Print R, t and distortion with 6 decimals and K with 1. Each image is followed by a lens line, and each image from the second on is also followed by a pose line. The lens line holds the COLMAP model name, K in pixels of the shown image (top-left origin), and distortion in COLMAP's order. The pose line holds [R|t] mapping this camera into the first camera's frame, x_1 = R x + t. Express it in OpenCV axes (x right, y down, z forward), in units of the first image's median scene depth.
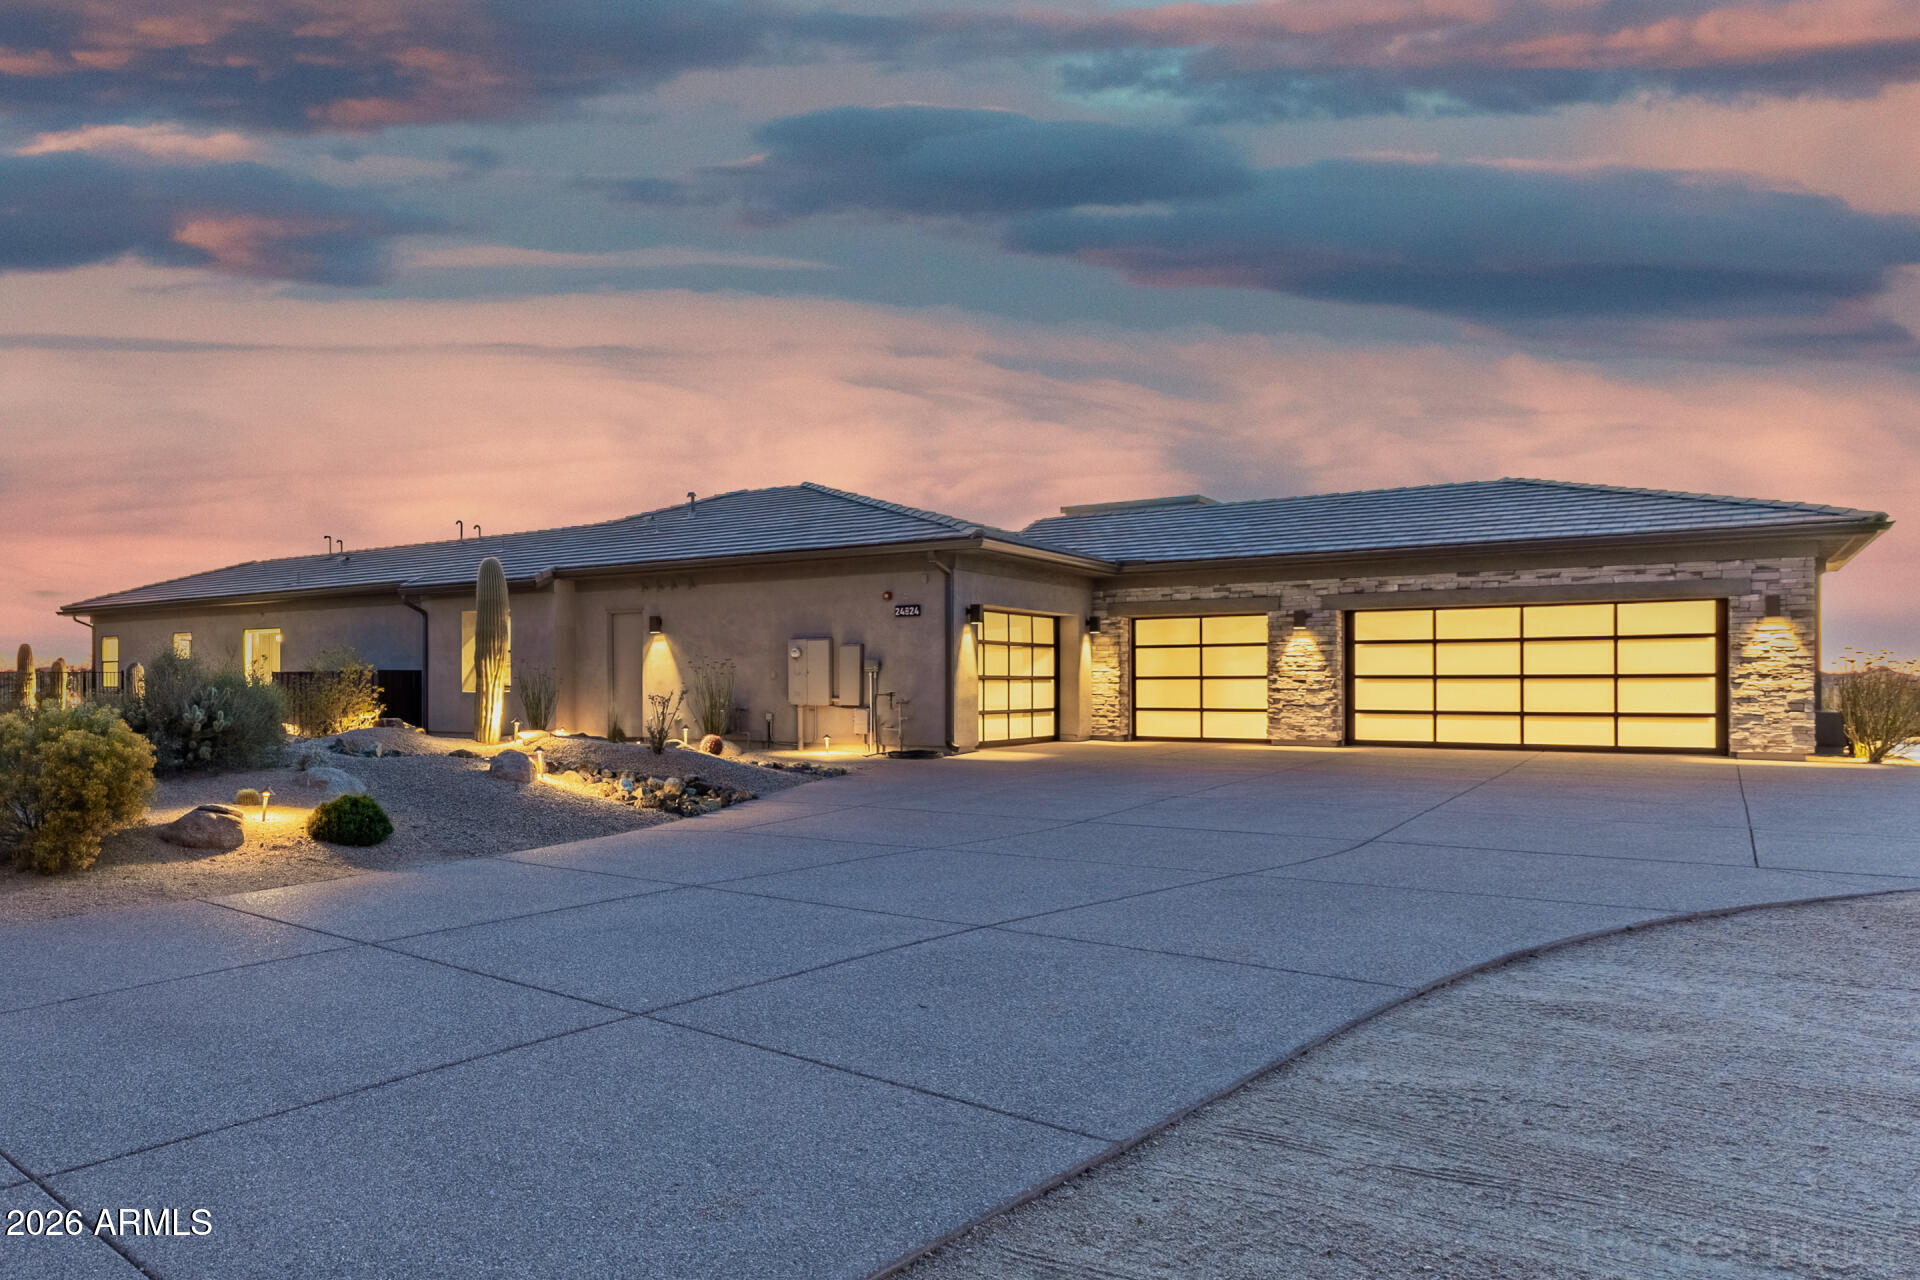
lens RADIAL K [[822.0, 0, 958.6], [0, 822.0, 628.2], [0, 0, 1]] dist [-0.000110, -0.000069]
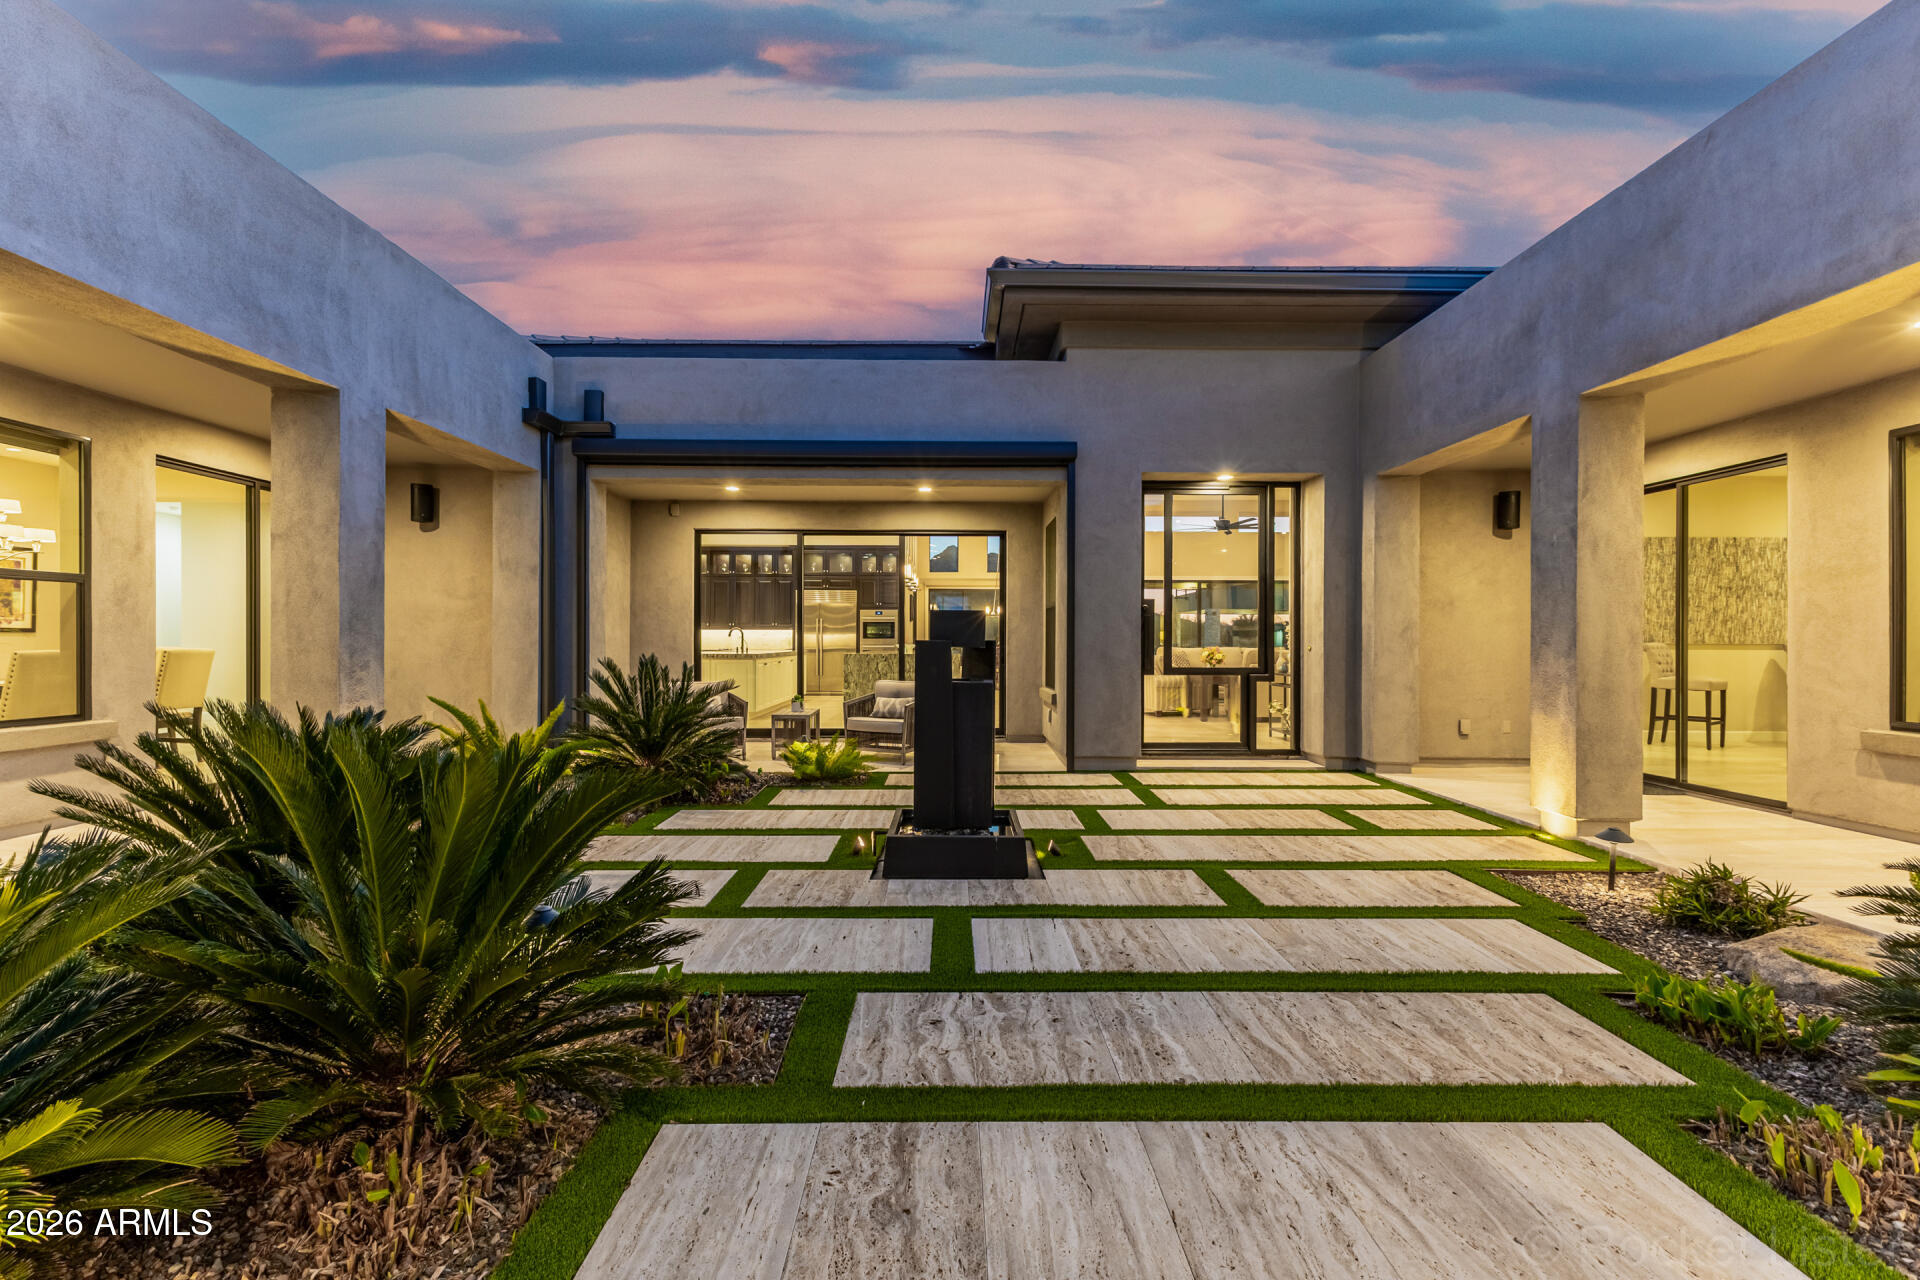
lens RADIAL K [[822.0, 0, 958.6], [0, 822.0, 628.2], [0, 0, 1]] dist [-0.000110, -0.000069]
pose [[1.000000, -0.000325, 0.000756, -0.602287], [0.000324, 1.000000, 0.000088, 0.533782], [-0.000756, -0.000088, 1.000000, -0.451665]]
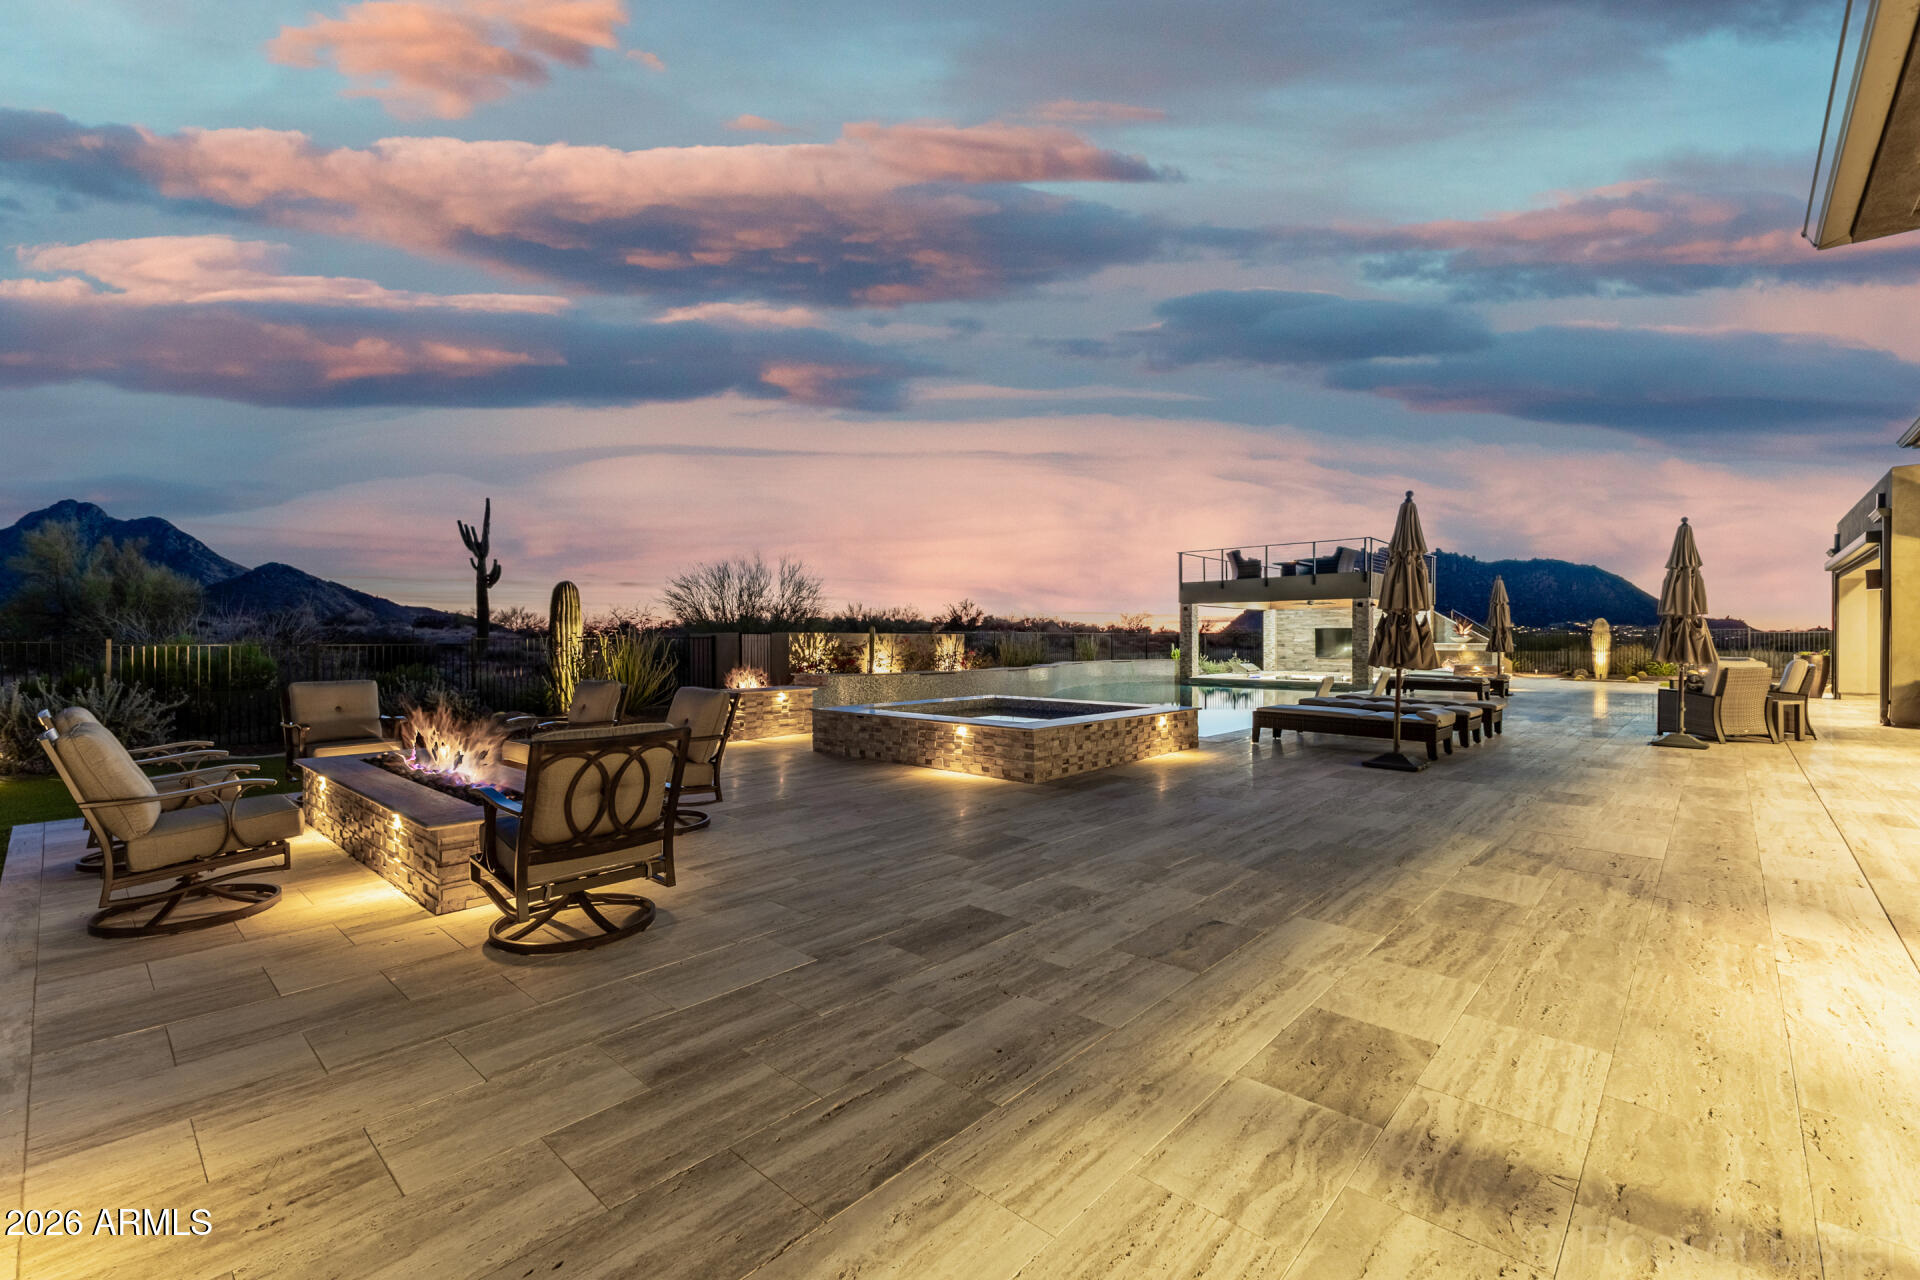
lens RADIAL K [[822.0, 0, 958.6], [0, 822.0, 628.2], [0, 0, 1]] dist [-0.000110, -0.000069]
pose [[1.000000, -0.000042, -0.000039, -0.600385], [0.000042, 1.000000, -0.000568, -0.027683], [0.000039, 0.000568, 1.000000, -0.473324]]
